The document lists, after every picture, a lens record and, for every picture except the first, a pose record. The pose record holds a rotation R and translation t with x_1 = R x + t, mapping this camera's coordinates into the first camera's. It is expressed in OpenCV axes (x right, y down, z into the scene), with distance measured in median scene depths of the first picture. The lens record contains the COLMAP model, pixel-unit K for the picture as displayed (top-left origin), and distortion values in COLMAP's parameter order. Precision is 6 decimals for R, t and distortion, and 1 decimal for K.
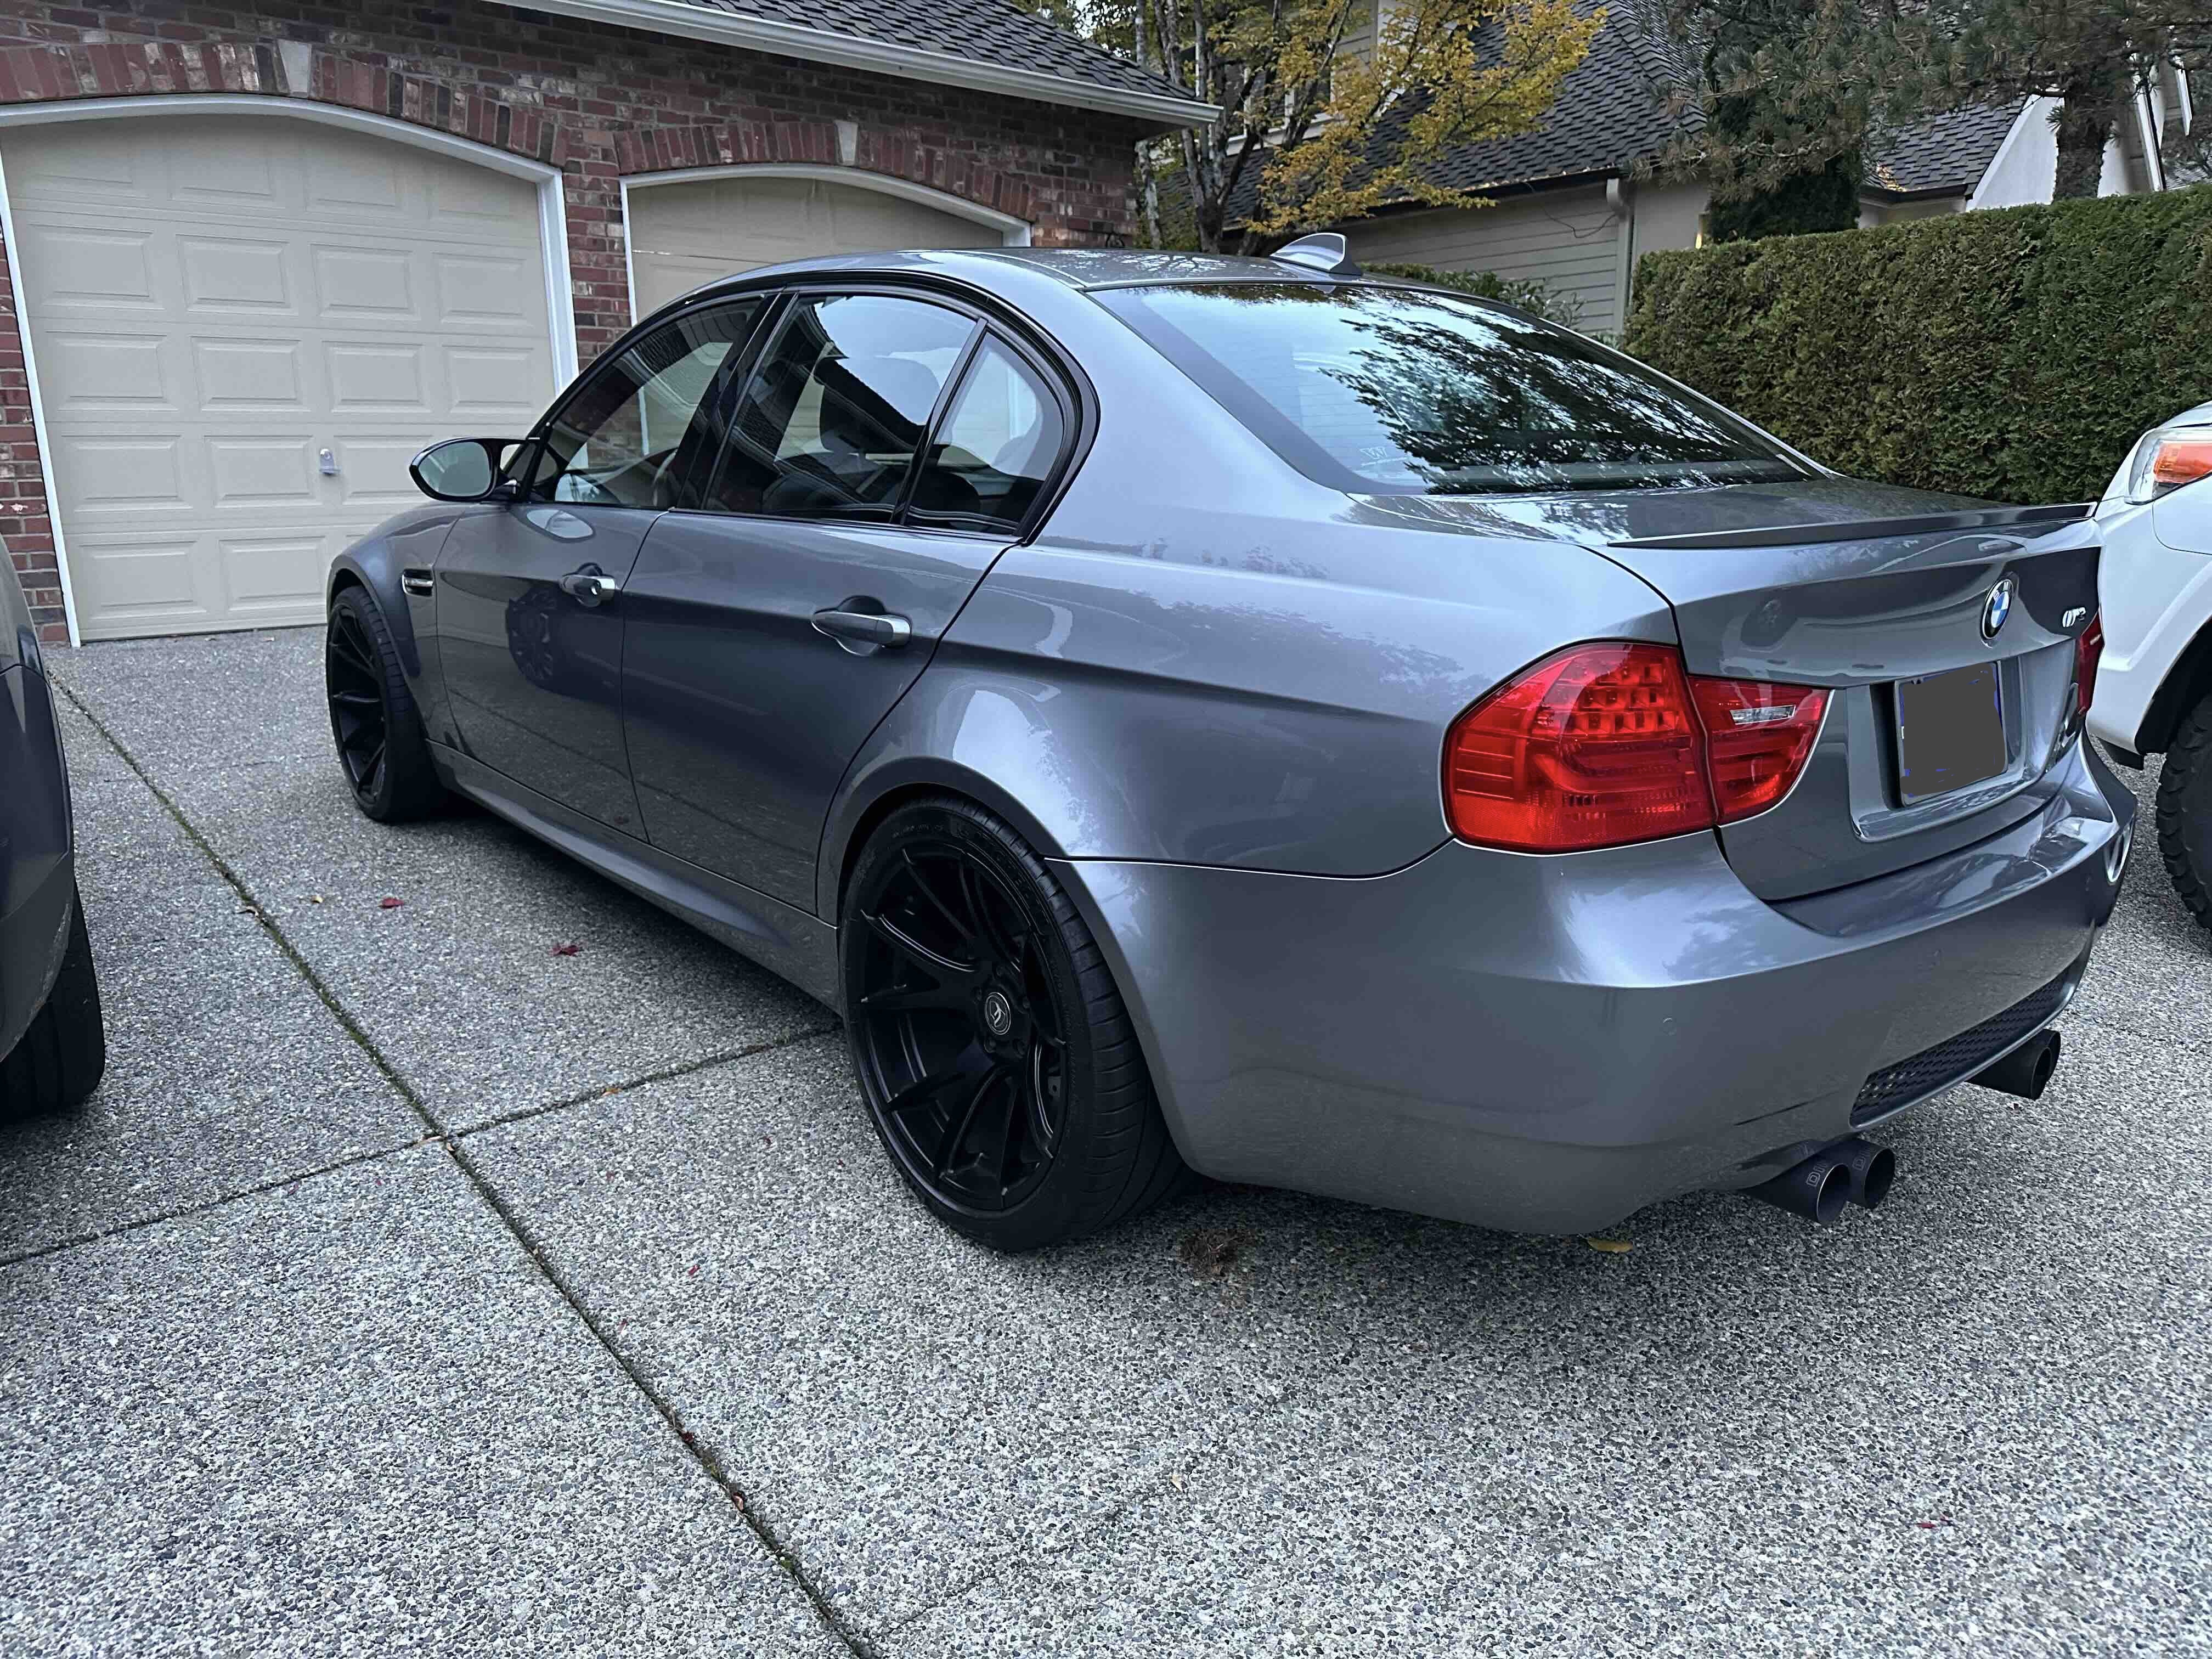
lens RADIAL K [[1551.3, 0, 1107.8], [0, 1551.3, 832.8], [0, 0, 1]] dist [-0.004126, -0.002795]
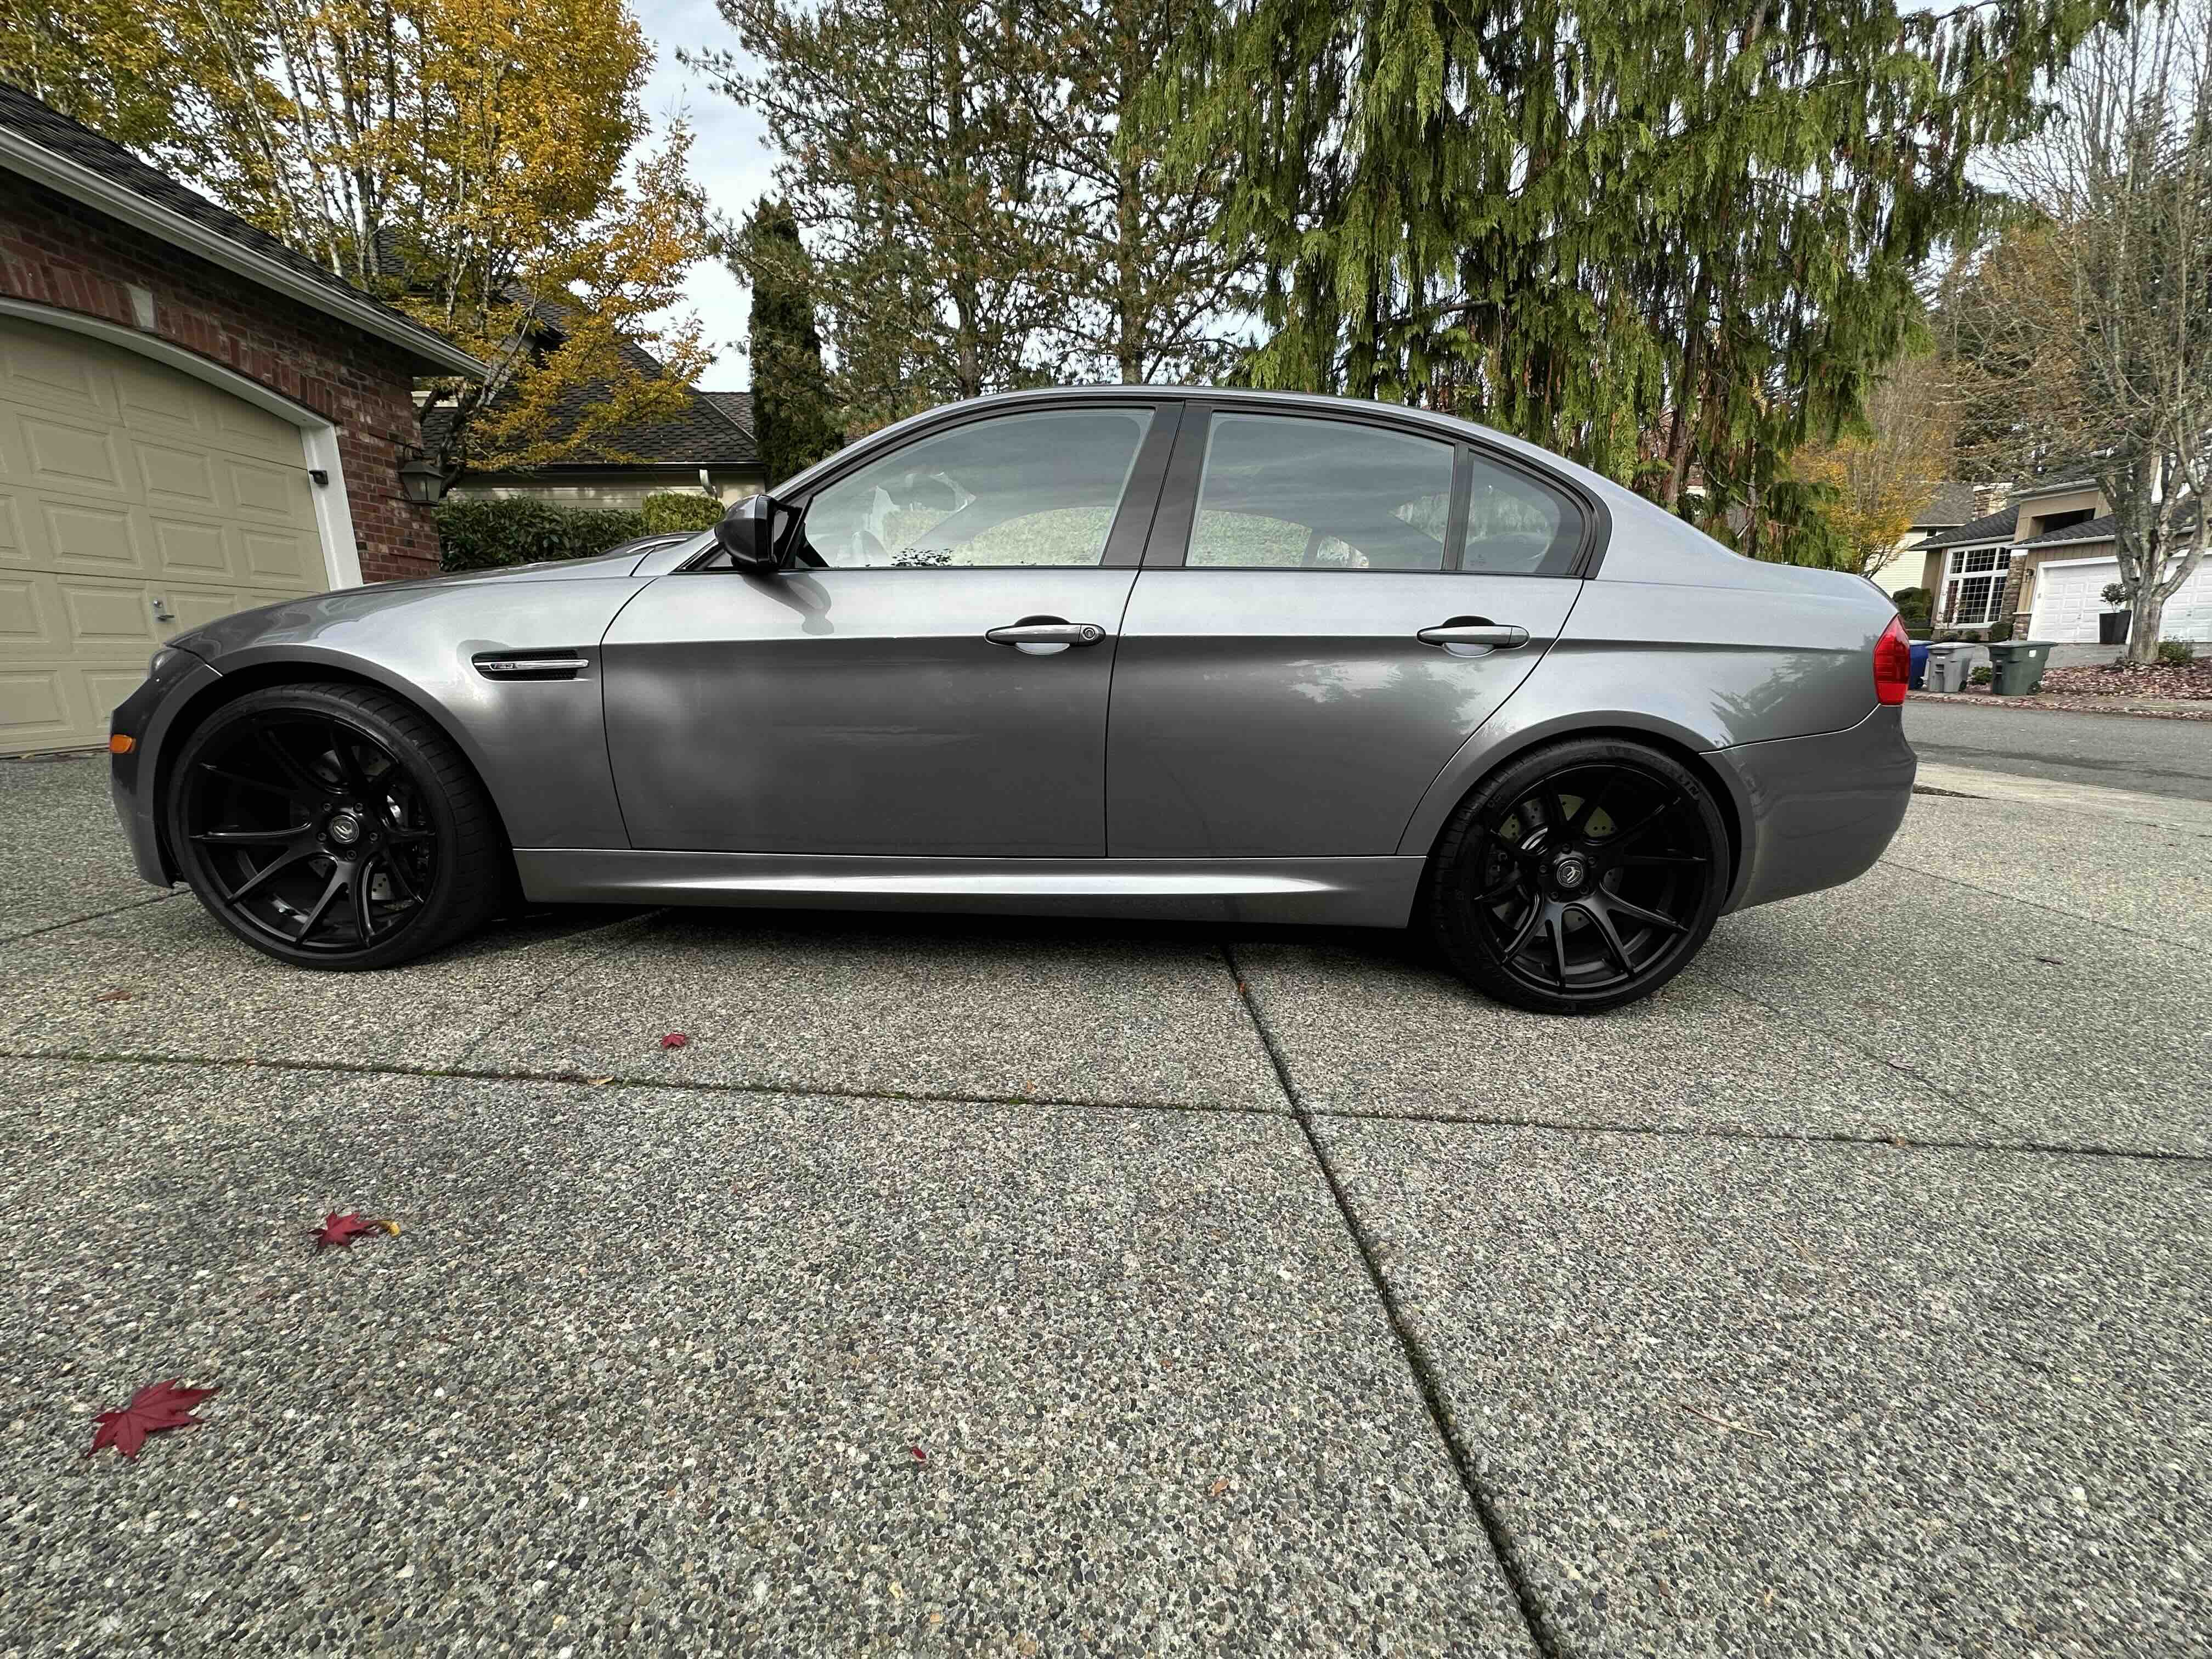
lens RADIAL K [[883.3, 0, 1107.5], [0, 883.3, 817.3], [0, 0, 1]] dist [-0.000761, 0.000200]
pose [[0.633239, -0.139524, 0.761276, -0.694087], [0.182348, 0.982822, 0.028449, -0.036489], [-0.752169, 0.120802, 0.647803, 0.487764]]
